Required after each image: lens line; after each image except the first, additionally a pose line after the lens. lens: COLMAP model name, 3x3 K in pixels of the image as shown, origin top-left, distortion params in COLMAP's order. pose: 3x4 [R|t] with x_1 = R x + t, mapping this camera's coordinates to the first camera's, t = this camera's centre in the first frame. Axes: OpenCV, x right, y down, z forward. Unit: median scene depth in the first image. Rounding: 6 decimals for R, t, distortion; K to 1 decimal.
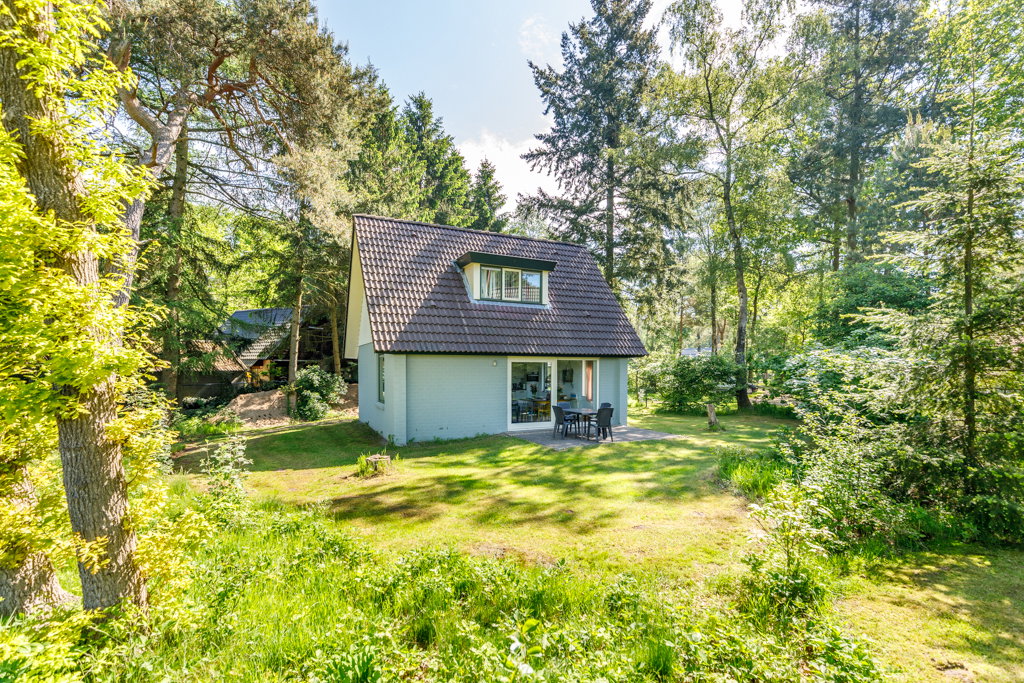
lens RADIAL K [[471.7, 0, 513.2], [0, 471.7, 383.7], [0, 0, 1]] dist [-0.001636, -0.000250]
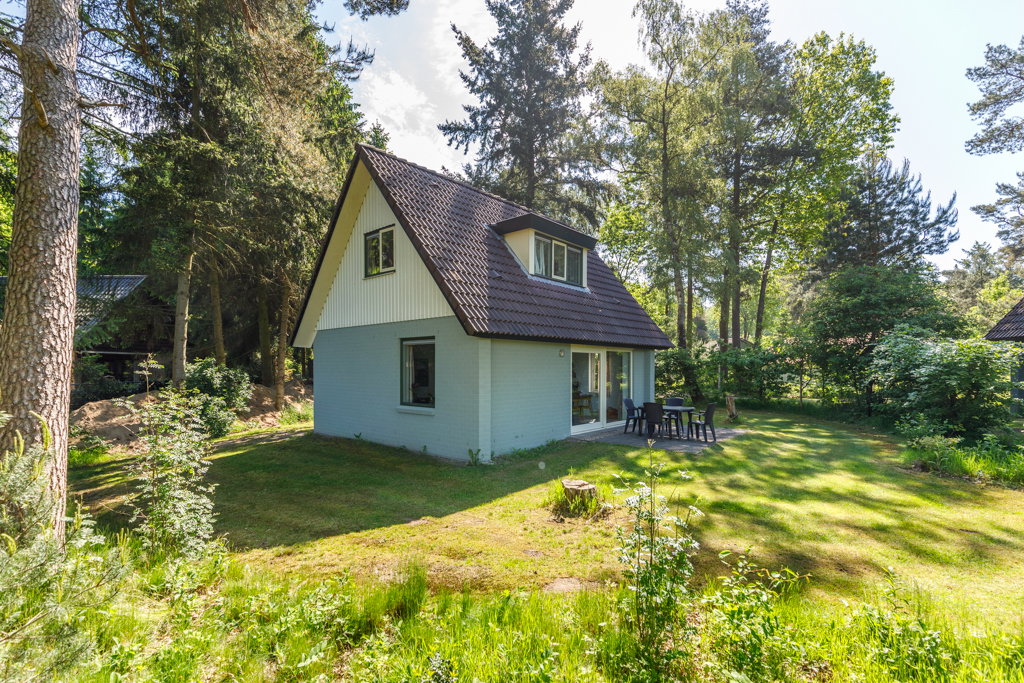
lens RADIAL K [[473.8, 0, 509.8], [0, 473.8, 371.8], [0, 0, 1]] dist [-0.000756, -0.000108]
pose [[0.920649, -0.004981, 0.390359, -0.538503], [0.014189, 0.999685, -0.020708, 0.006422], [-0.390133, 0.024603, 0.920430, 0.337149]]
